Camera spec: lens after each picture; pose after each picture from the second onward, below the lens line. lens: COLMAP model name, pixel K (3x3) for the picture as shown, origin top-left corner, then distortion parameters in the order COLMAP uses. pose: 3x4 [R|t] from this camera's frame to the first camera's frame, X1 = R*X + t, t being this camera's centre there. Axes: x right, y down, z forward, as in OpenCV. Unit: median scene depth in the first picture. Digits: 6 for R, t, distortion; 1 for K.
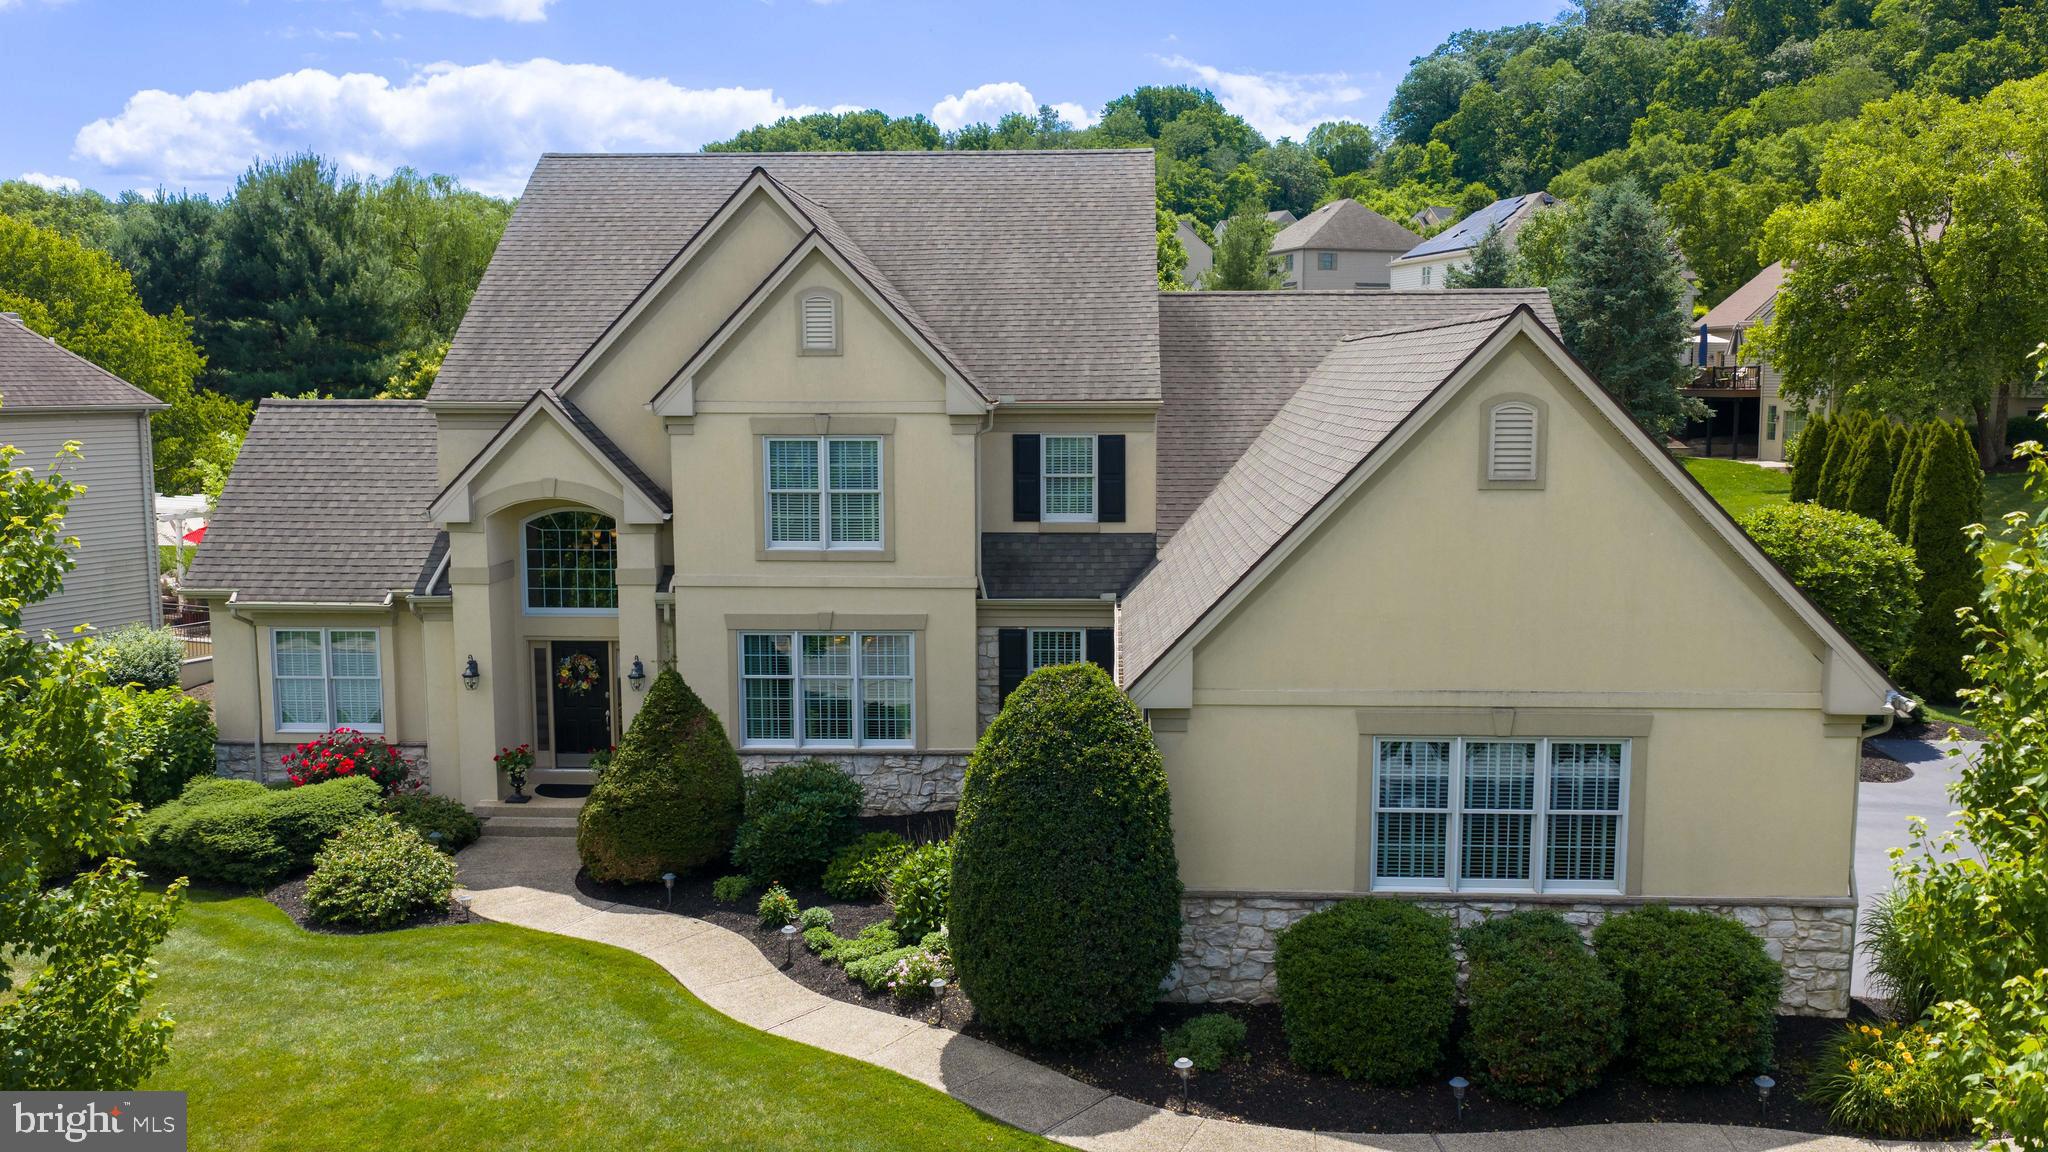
lens RADIAL K [[1699.4, 0, 1030.2], [0, 1699.4, 588.9], [0, 0, 1]] dist [0.017887, -0.041946]
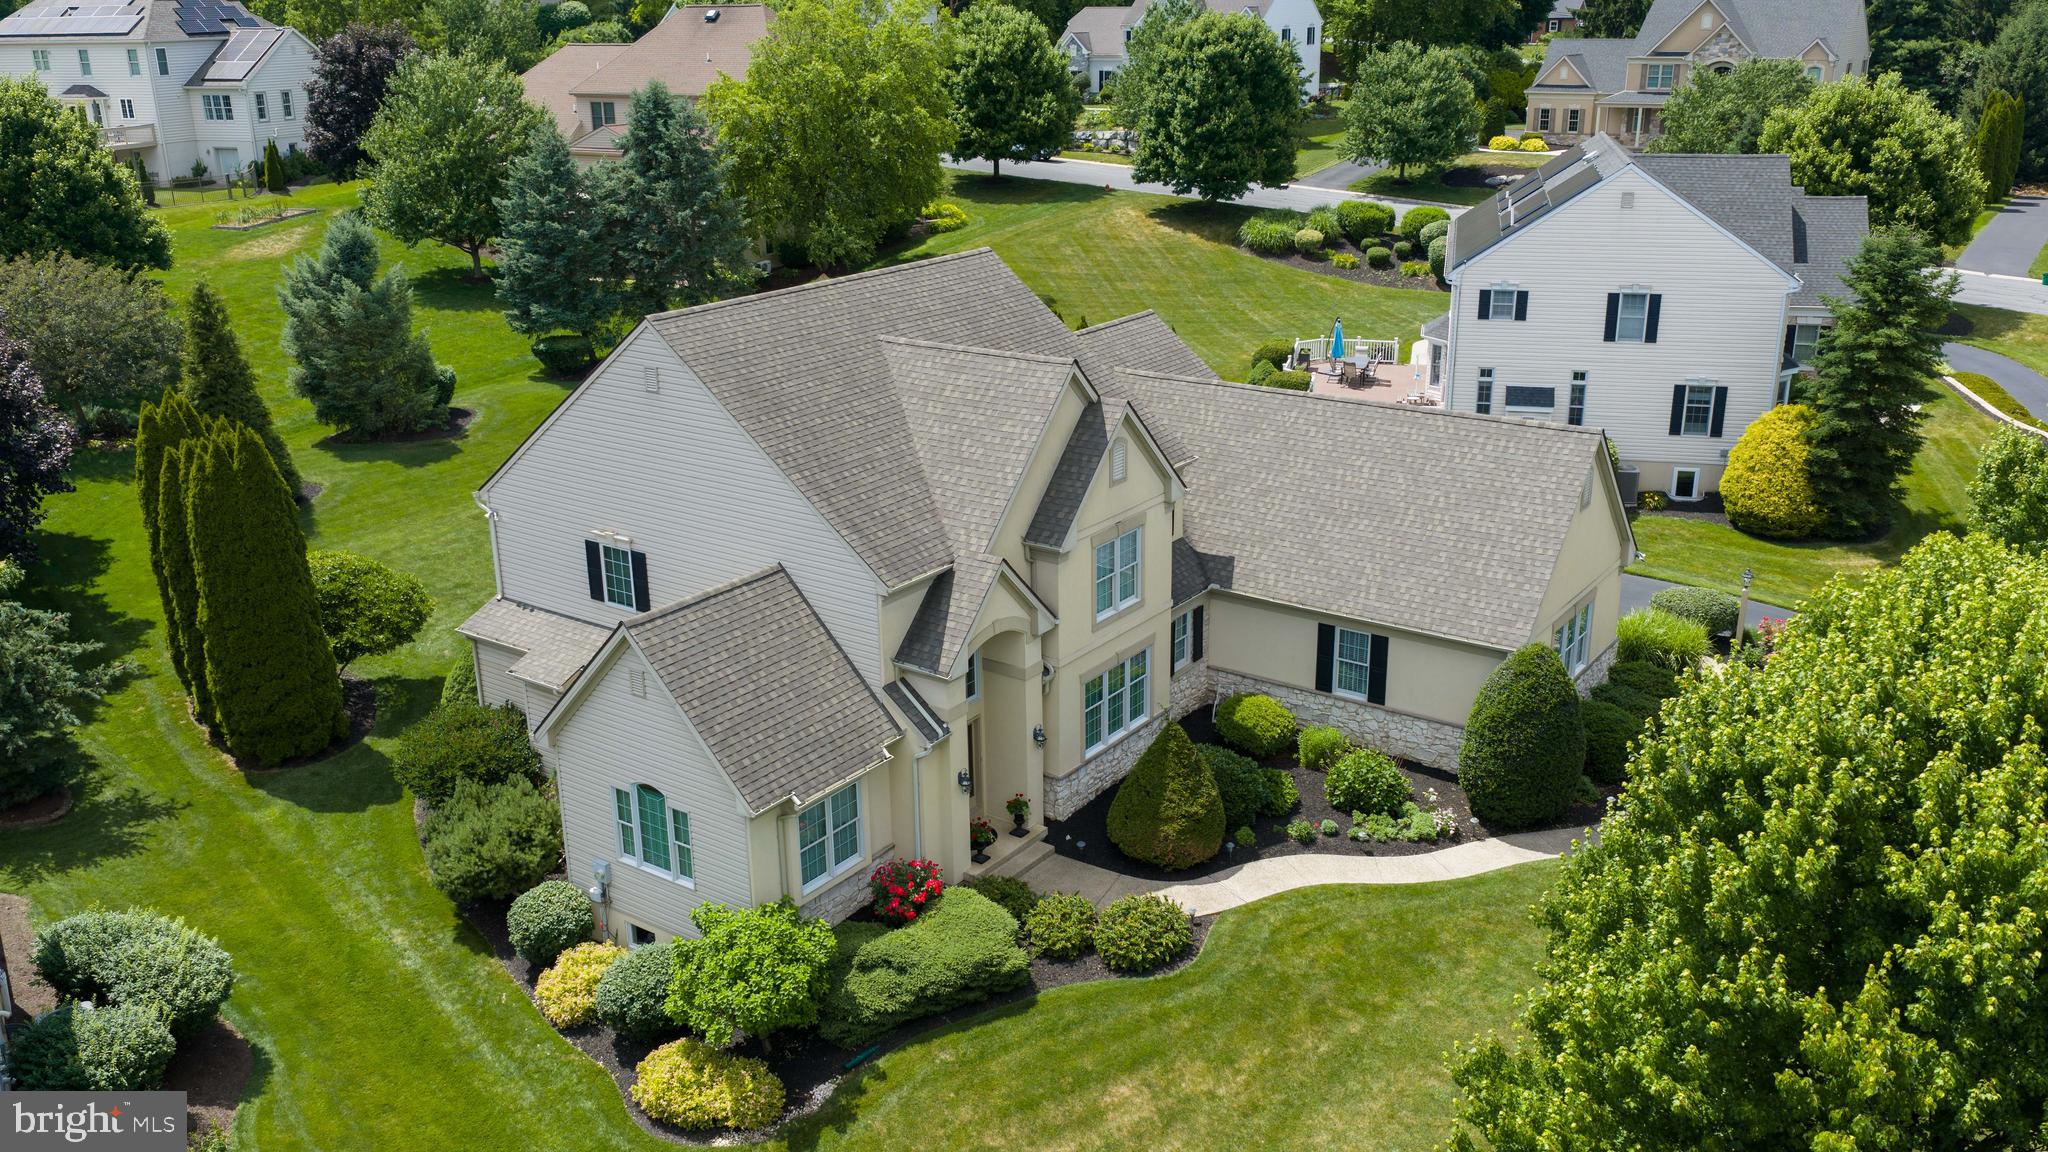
lens RADIAL K [[1699.4, 0, 1030.2], [0, 1699.4, 588.9], [0, 0, 1]] dist [0.017887, -0.041946]
pose [[0.539071, -0.281664, 0.793768, -1.455590], [0.114993, 0.958214, 0.261921, -0.478456], [-0.834373, -0.049916, 0.548935, 0.295115]]
